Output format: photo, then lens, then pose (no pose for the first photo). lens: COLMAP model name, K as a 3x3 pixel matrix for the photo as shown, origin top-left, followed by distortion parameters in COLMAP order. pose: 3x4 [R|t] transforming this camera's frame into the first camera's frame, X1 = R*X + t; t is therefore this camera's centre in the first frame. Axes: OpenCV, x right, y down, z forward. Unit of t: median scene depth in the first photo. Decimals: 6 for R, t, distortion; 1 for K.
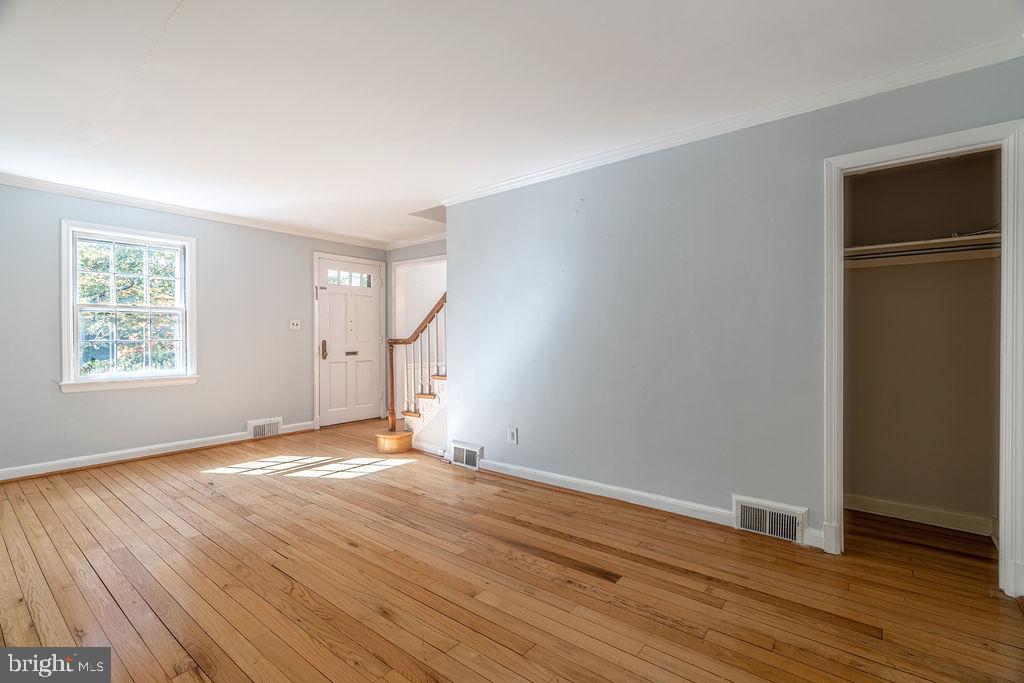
lens RADIAL K [[459.6, 0, 516.0], [0, 459.6, 338.6], [0, 0, 1]] dist [0.000133, 0.000222]
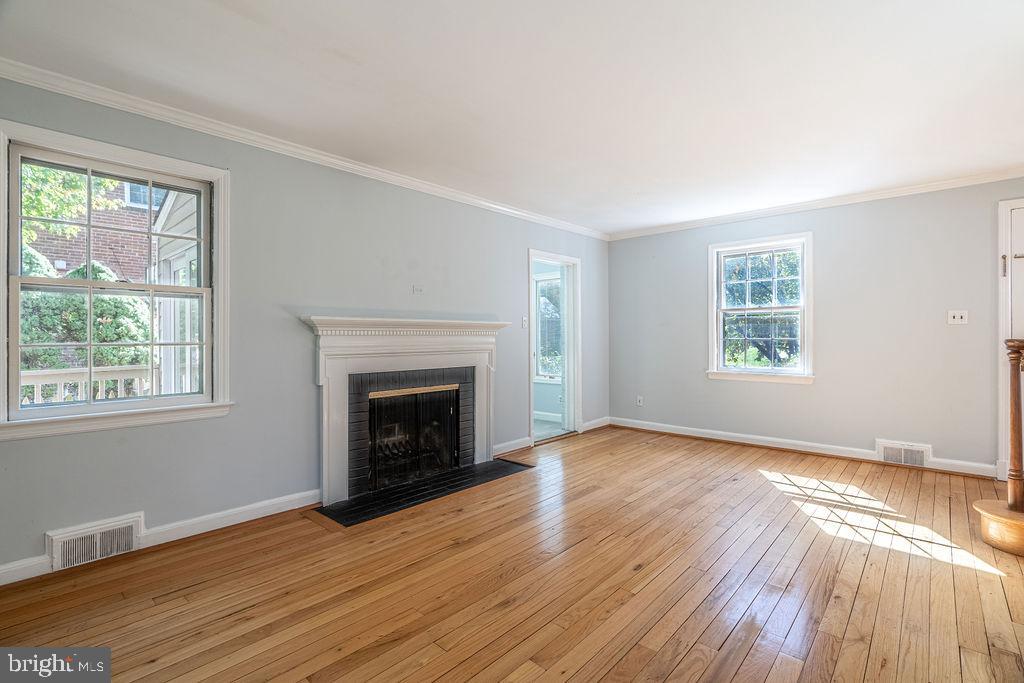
lens RADIAL K [[475.8, 0, 515.1], [0, 475.8, 334.5], [0, 0, 1]] dist [-0.001481, 0.000205]
pose [[-0.063515, -0.001529, -0.997980, 0.446371], [-0.000925, 0.999998, -0.001473, -0.005147], [0.997980, 0.000830, -0.063516, 0.615494]]
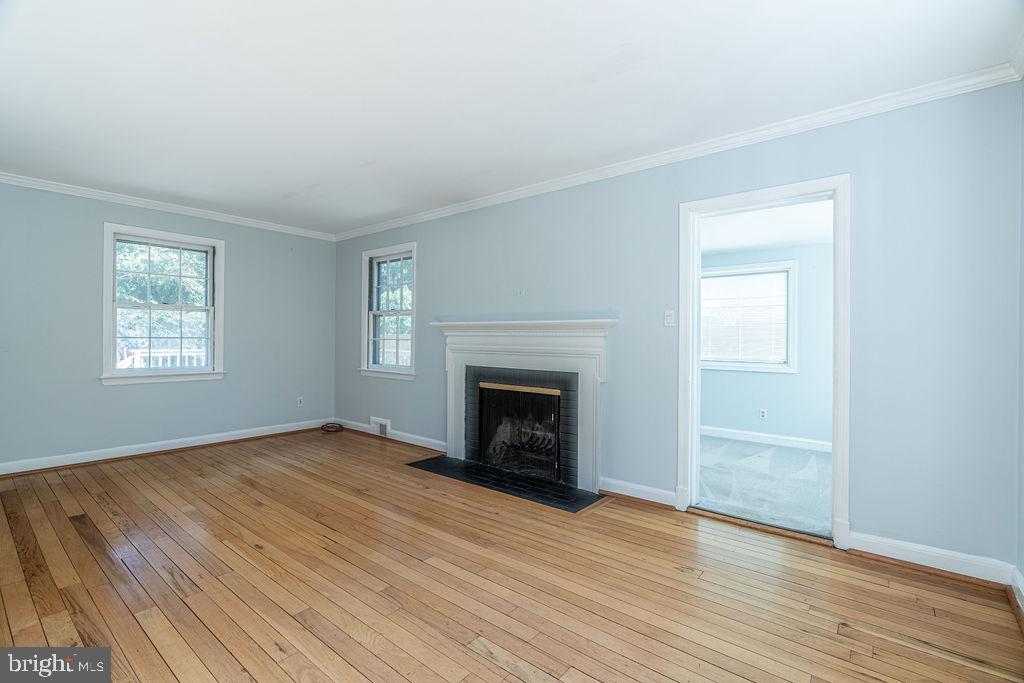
lens RADIAL K [[469.1, 0, 512.4], [0, 469.1, 337.3], [0, 0, 1]] dist [-0.001797, -0.000052]
pose [[-0.999691, -0.006359, 0.024045, -0.691602], [-0.006261, 0.999972, 0.004137, -0.006506], [-0.024071, 0.003985, -0.999702, 1.497539]]
